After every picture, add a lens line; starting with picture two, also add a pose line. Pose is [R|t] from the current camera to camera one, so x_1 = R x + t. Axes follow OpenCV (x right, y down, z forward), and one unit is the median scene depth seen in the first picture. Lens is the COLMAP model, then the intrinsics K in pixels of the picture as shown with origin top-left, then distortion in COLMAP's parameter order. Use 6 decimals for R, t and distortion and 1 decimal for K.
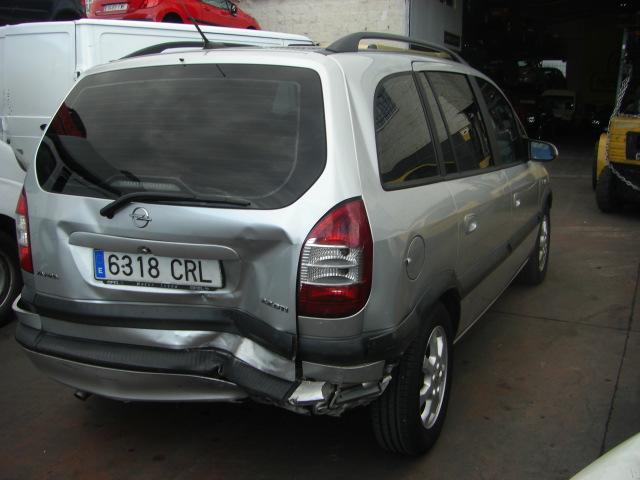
lens RADIAL K [[713.2, 0, 319.3], [0, 713.2, 240.8], [0, 0, 1]] dist [-0.139181, 0.000000]
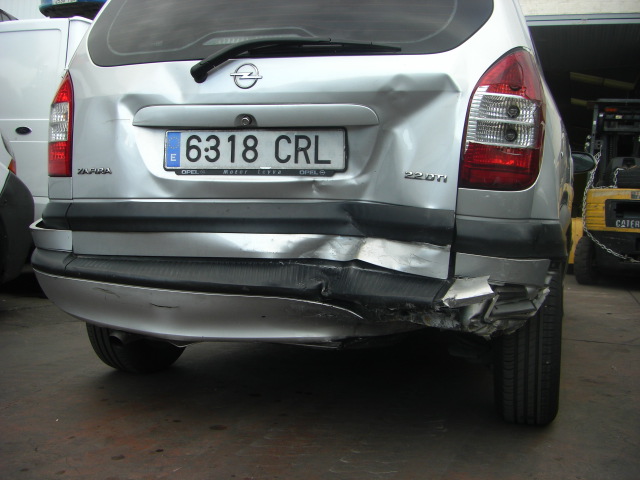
lens RADIAL K [[713.2, 0, 321.1], [0, 713.2, 241.9], [0, 0, 1]] dist [-0.139181, 0.000000]
pose [[0.991749, 0.044016, 0.120398, -0.245209], [-0.021762, 0.983380, -0.180252, 0.278000], [-0.126331, 0.176145, 0.976224, 0.237795]]
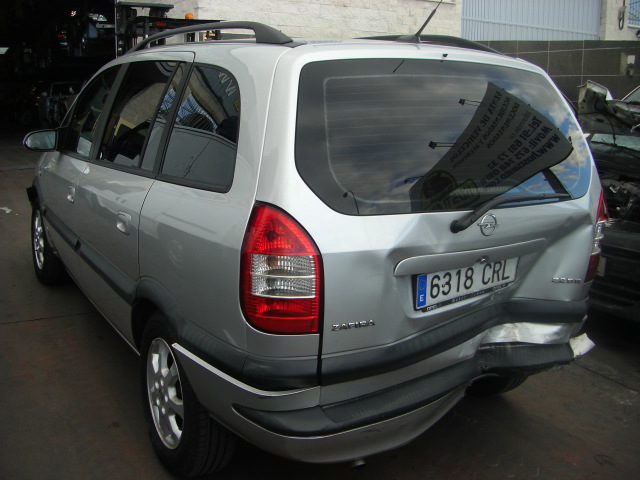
lens RADIAL K [[713.2, 0, 315.6], [0, 713.2, 244.0], [0, 0, 1]] dist [-0.139181, 0.000000]
pose [[0.538907, -0.167070, 0.825631, -1.103710], [0.145702, 0.983849, 0.103984, -0.133030], [-0.829669, 0.064258, 0.554546, 0.641854]]
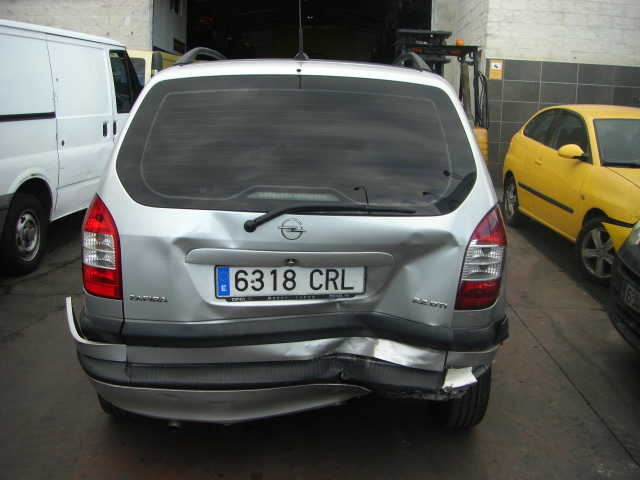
lens RADIAL K [[713.2, 0, 321.5], [0, 713.2, 255.1], [0, 0, 1]] dist [-0.139181, 0.000000]
pose [[0.898454, -0.063694, 0.434423, -0.620482], [0.059172, 0.997961, 0.023942, -0.017802], [-0.435062, 0.004195, 0.900391, 0.084395]]
